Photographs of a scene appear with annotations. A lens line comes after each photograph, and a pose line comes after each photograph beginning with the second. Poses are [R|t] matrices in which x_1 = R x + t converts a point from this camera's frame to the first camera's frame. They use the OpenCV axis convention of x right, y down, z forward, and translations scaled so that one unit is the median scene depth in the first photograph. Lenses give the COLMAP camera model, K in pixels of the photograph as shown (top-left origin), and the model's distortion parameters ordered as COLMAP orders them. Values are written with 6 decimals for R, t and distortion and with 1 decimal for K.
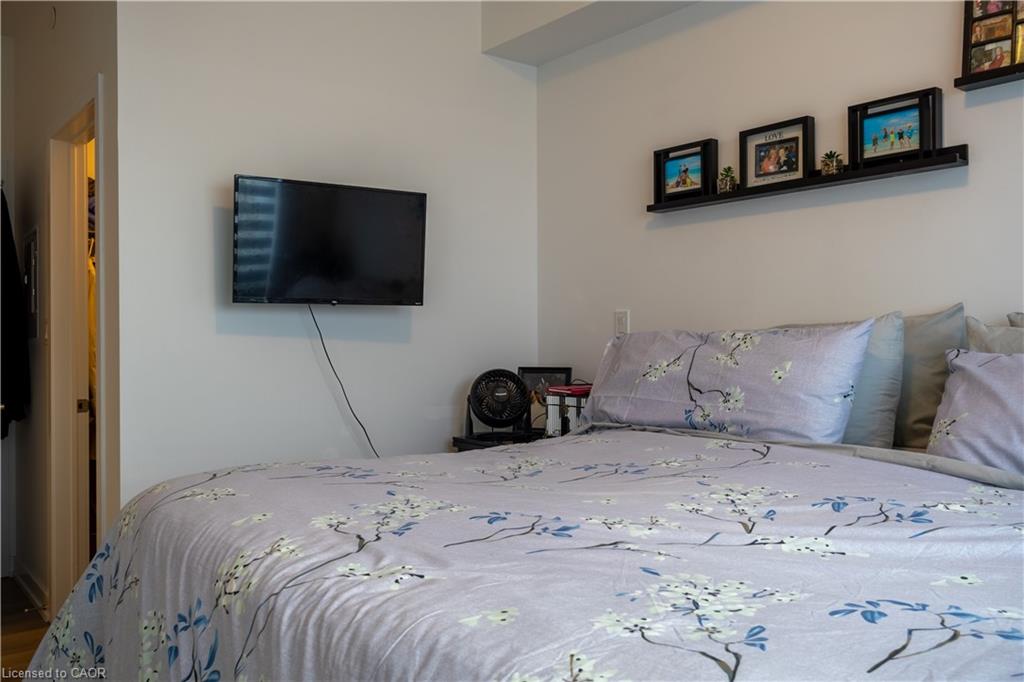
lens RADIAL K [[854.5, 0, 511.0], [0, 854.5, 339.4], [0, 0, 1]] dist [0.003794, 0.000443]
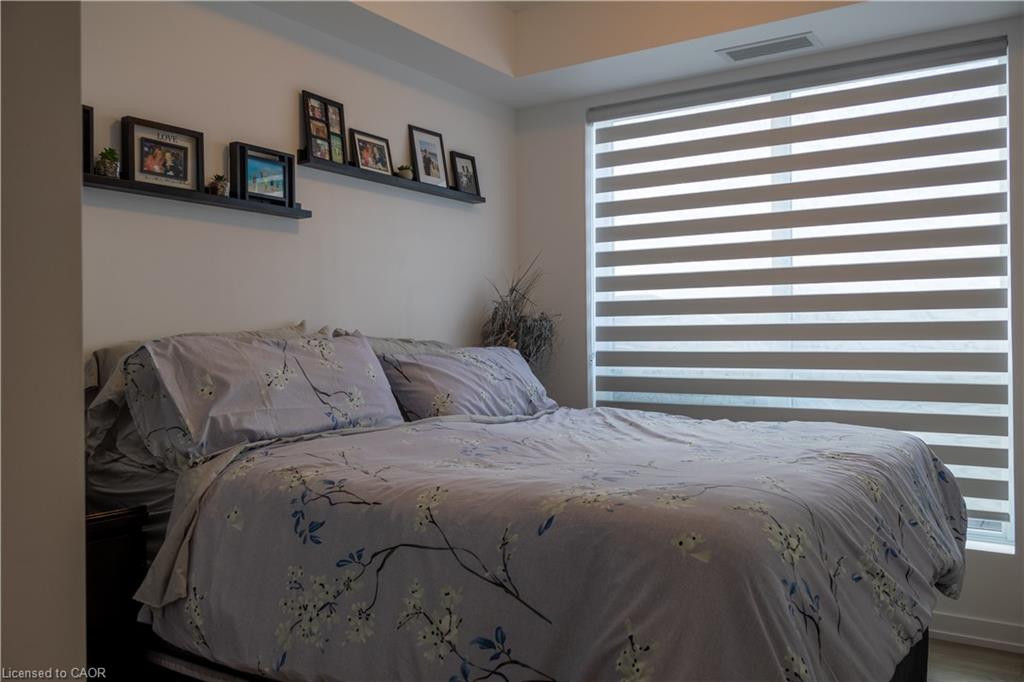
lens RADIAL K [[854.5, 0, 511.2], [0, 854.5, 341.9], [0, 0, 1]] dist [0.003794, 0.000443]
pose [[-0.314656, 0.006899, 0.949181, -0.769286], [0.009933, 0.999943, -0.003975, 0.001033], [-0.949154, 0.008178, -0.314707, 0.985952]]
